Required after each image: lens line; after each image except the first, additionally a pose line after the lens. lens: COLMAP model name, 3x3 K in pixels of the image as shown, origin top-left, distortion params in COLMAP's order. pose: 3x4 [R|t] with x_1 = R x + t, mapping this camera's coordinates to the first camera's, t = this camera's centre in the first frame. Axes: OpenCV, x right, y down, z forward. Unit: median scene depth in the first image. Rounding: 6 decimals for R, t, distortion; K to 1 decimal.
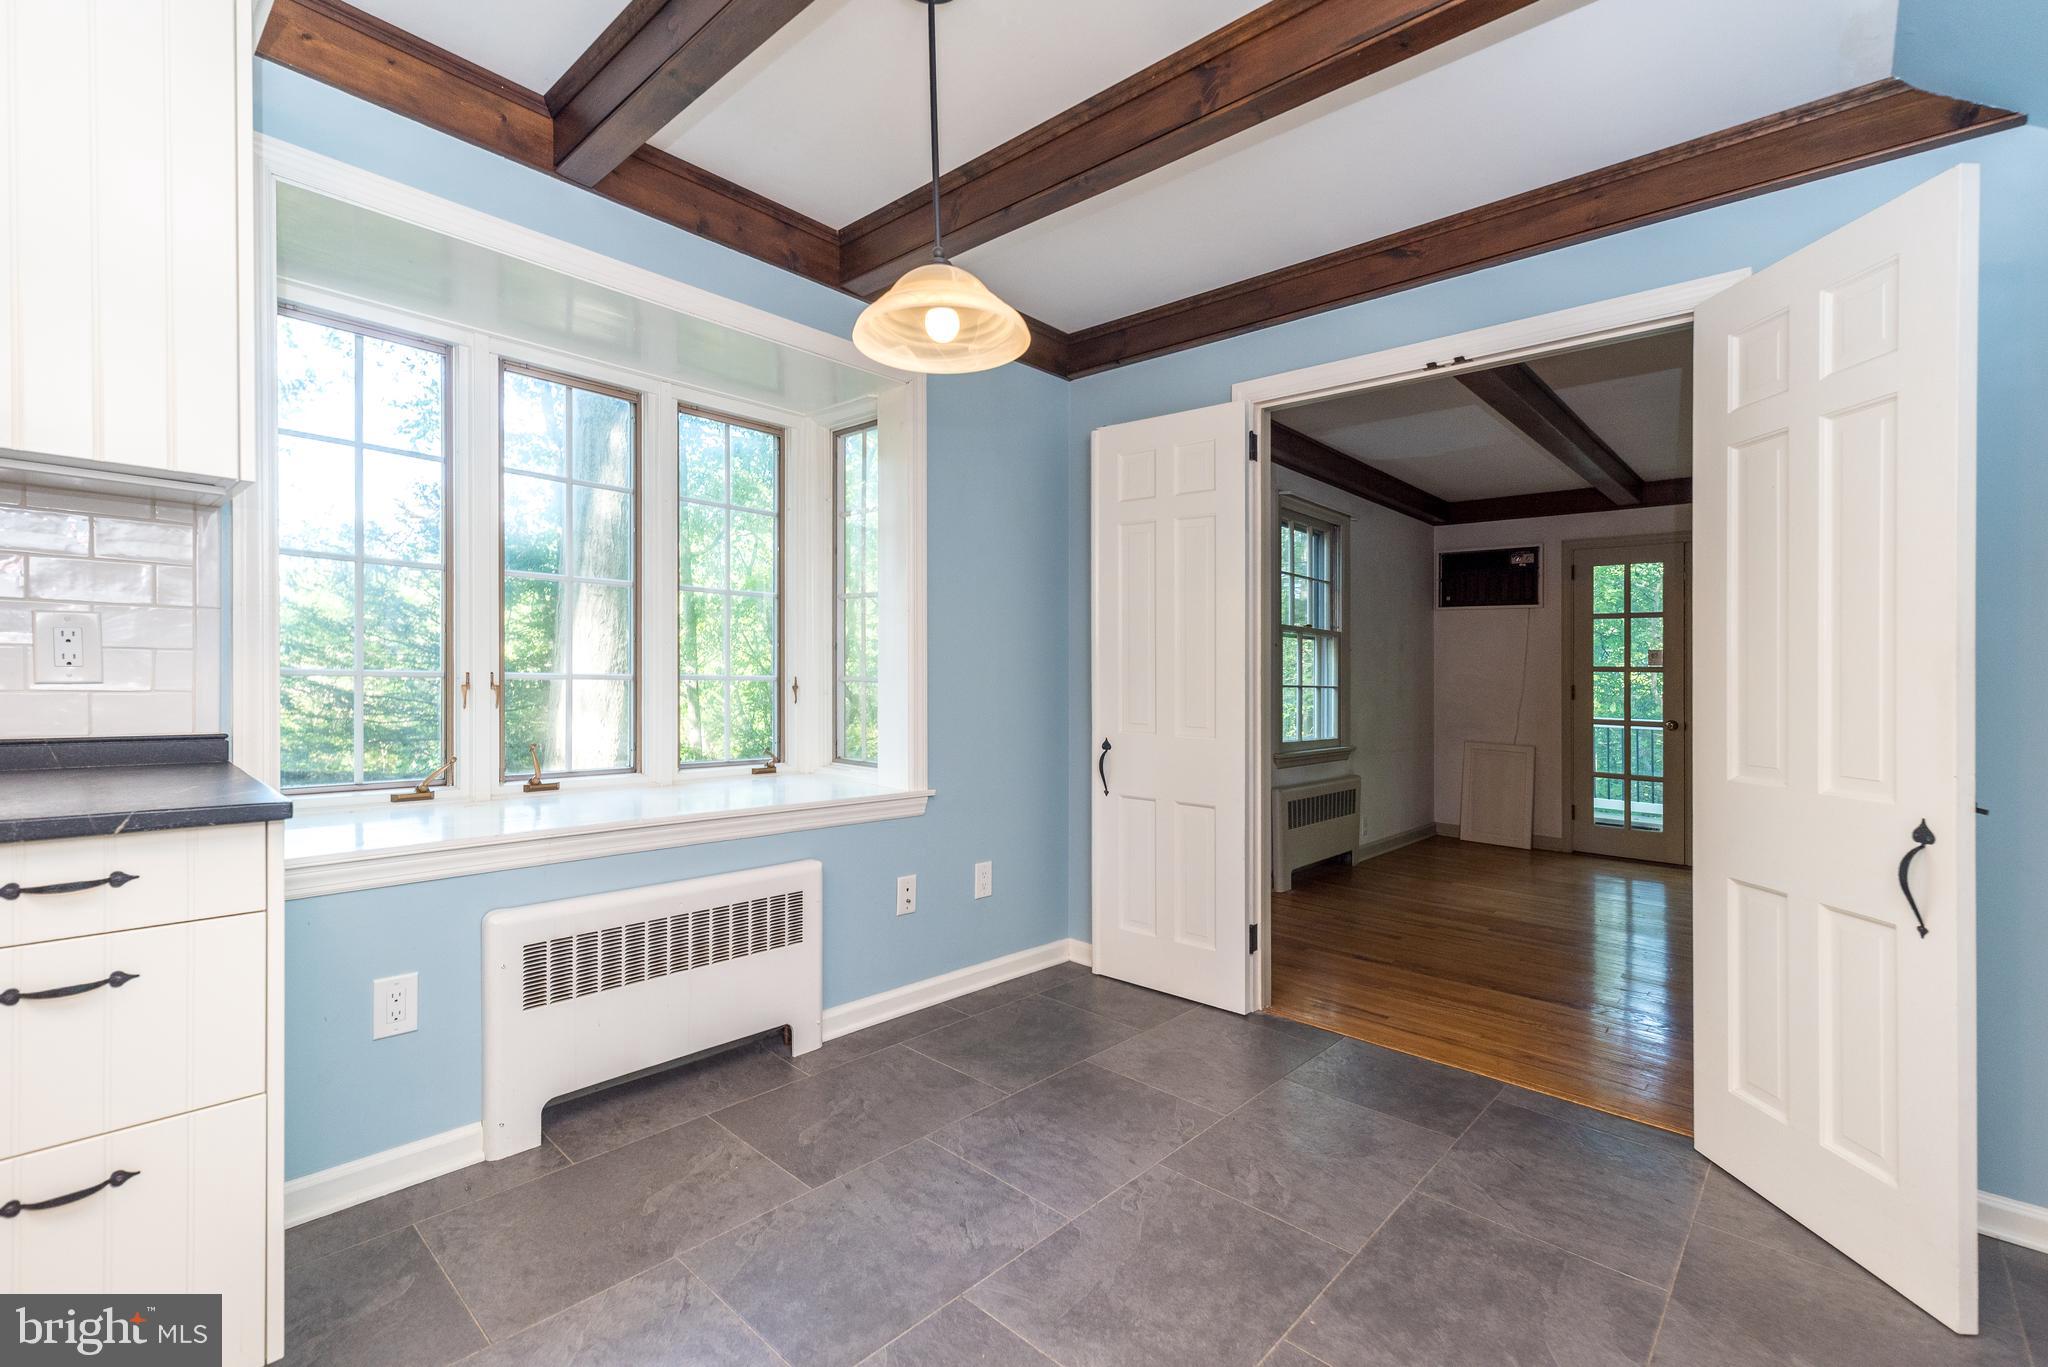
lens RADIAL K [[899.4, 0, 1033.5], [0, 899.4, 666.3], [0, 0, 1]] dist [0.010913, -0.000766]
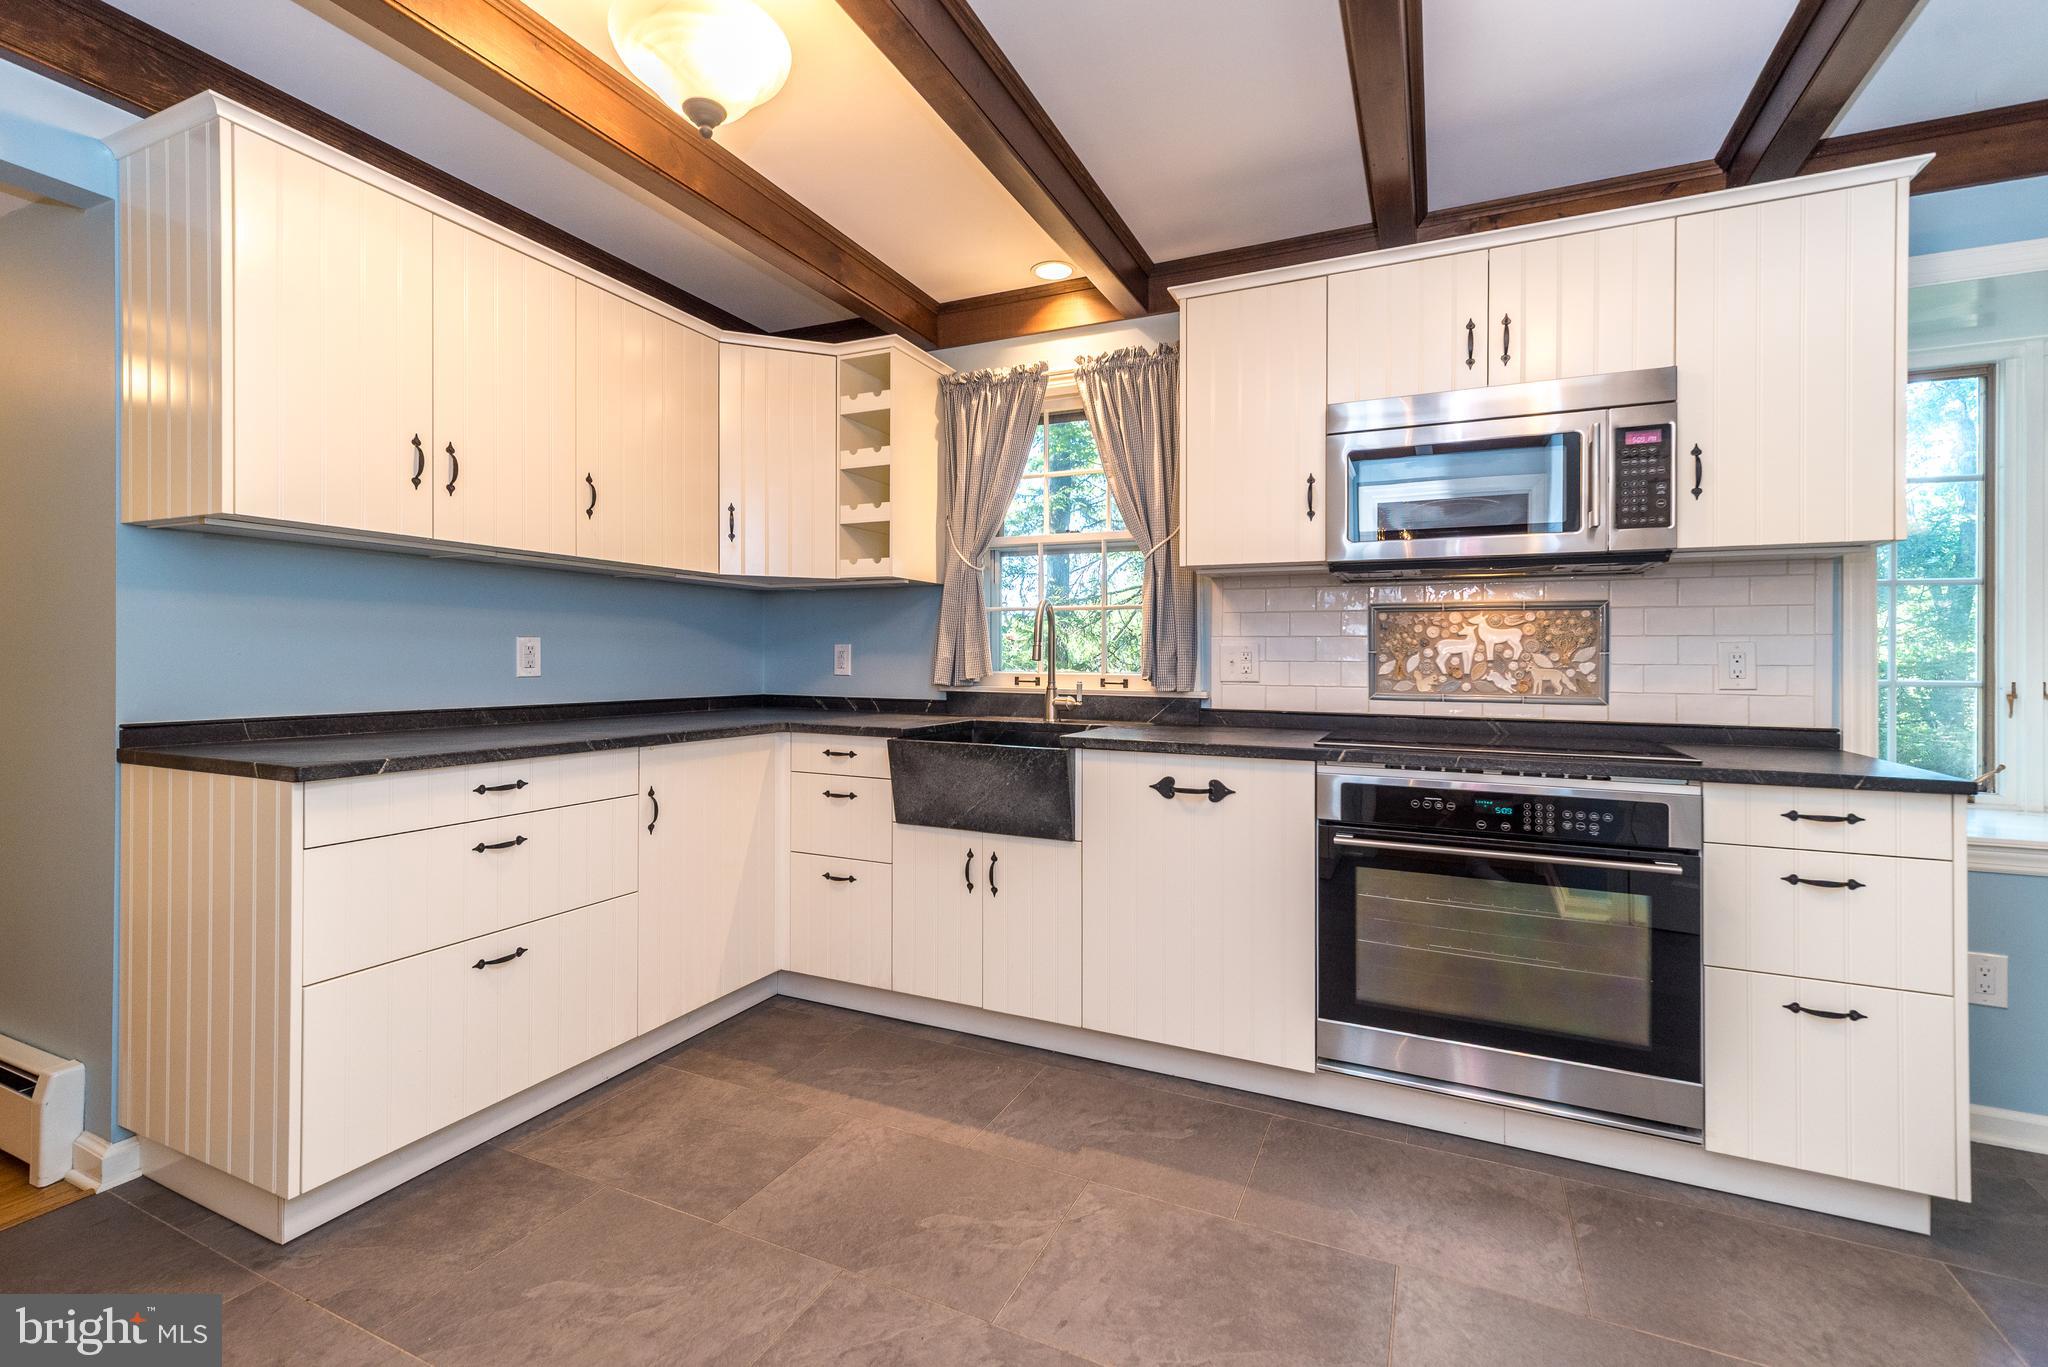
lens RADIAL K [[899.4, 0, 1023.6], [0, 899.4, 648.1], [0, 0, 1]] dist [0.010913, -0.000766]
pose [[0.305904, -0.030652, -0.951569, 0.017970], [0.006826, 0.999527, -0.030002, -0.009426], [0.952038, 0.002683, 0.305969, -0.409129]]
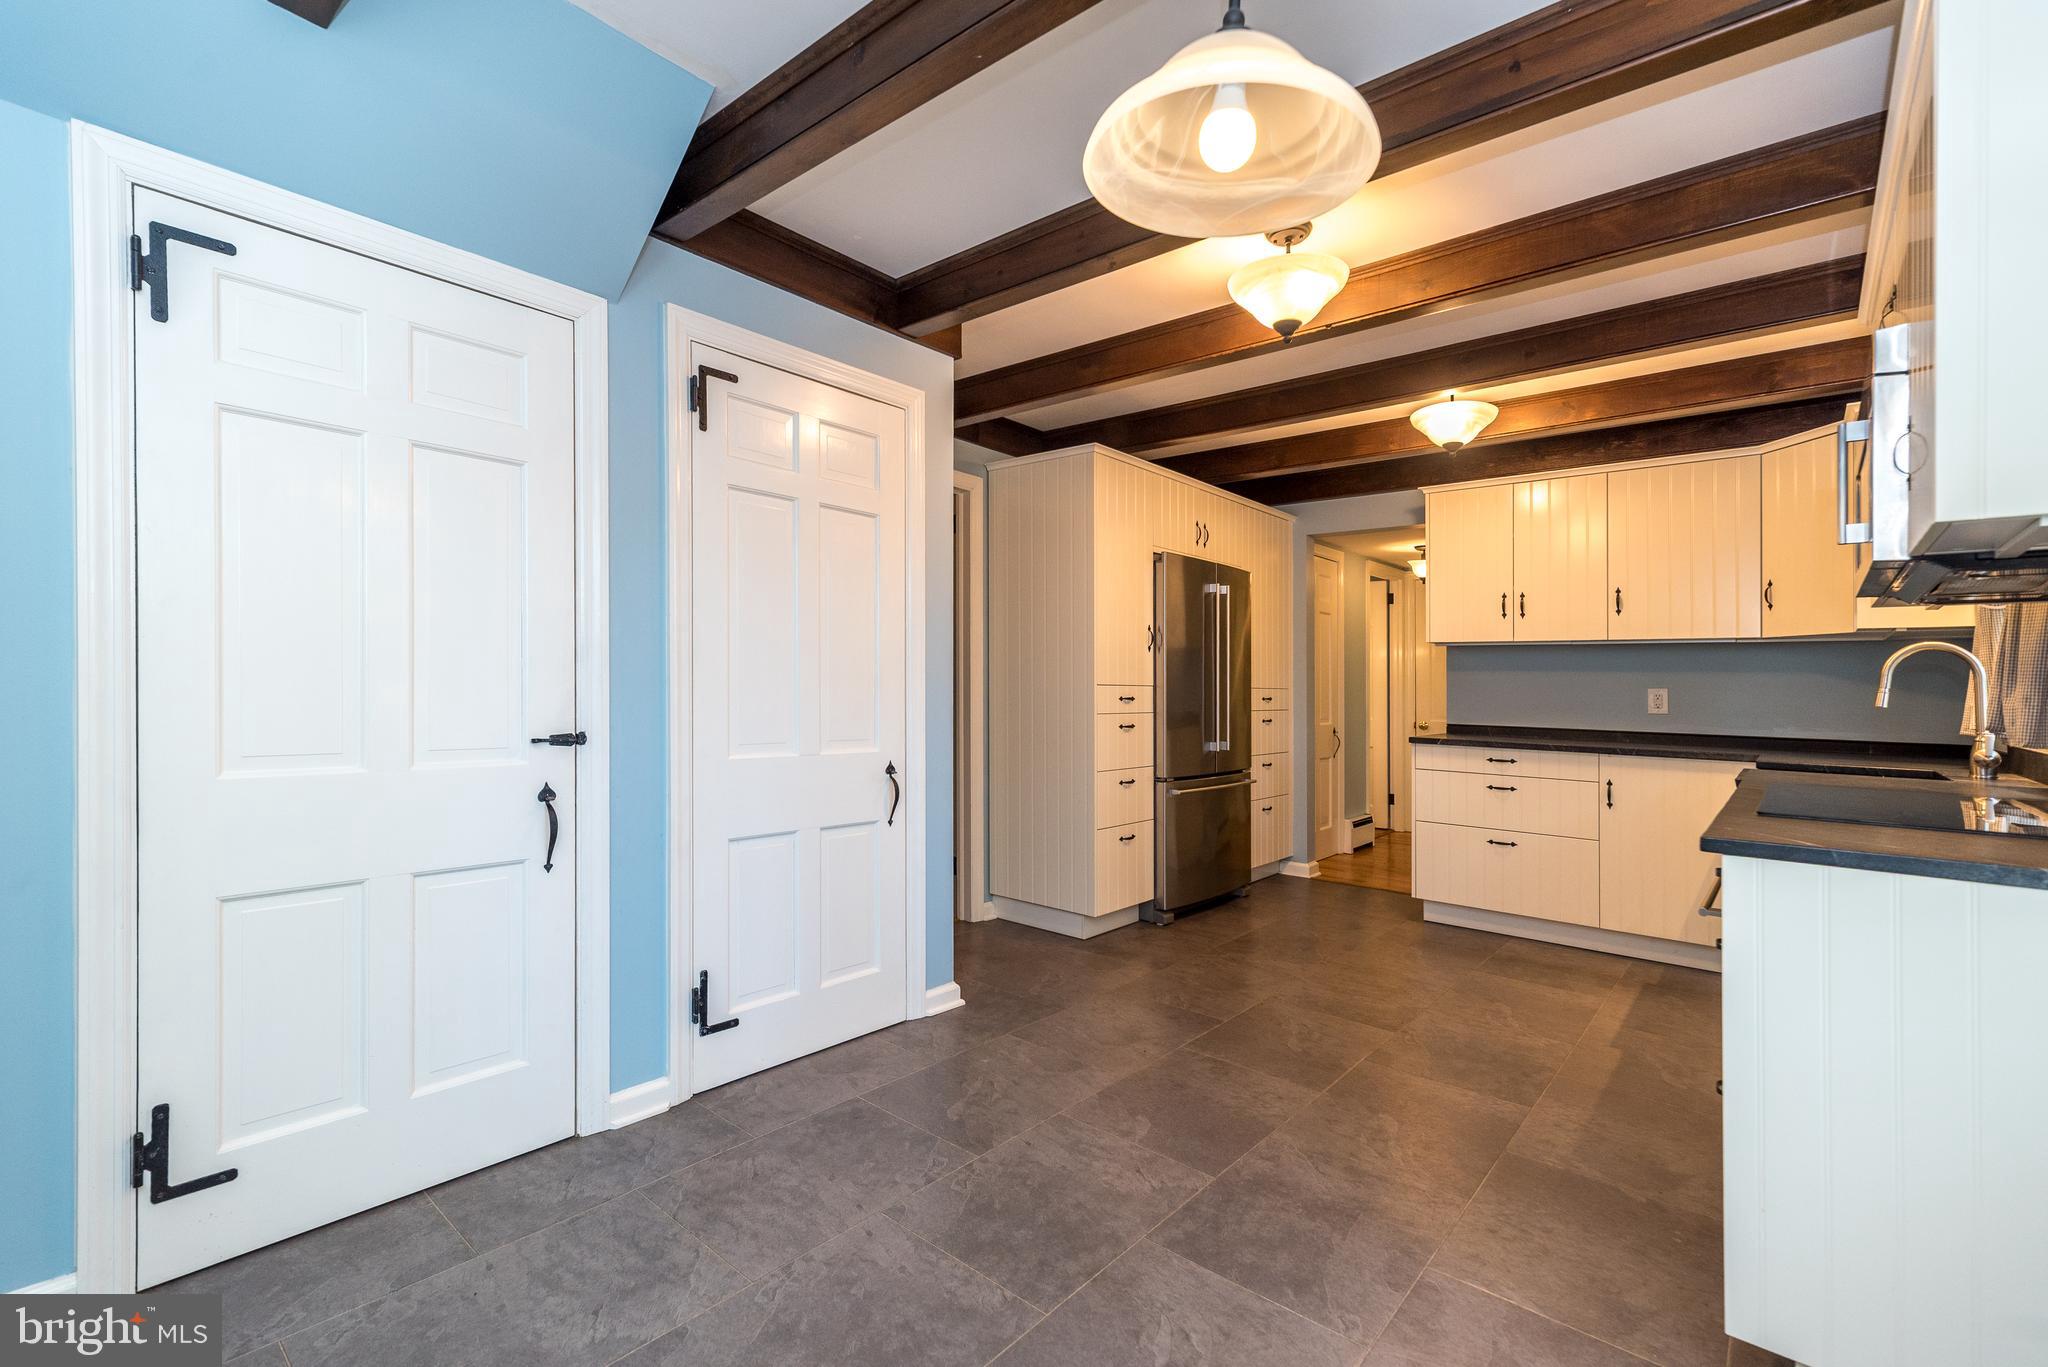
lens RADIAL K [[899.4, 0, 1023.2], [0, 899.4, 702.7], [0, 0, 1]] dist [0.010913, -0.000766]
pose [[-0.998450, -0.041204, -0.037416, 0.060826], [-0.041498, 0.999113, 0.007137, 0.006938], [0.037088, 0.008678, -0.999274, 1.170981]]
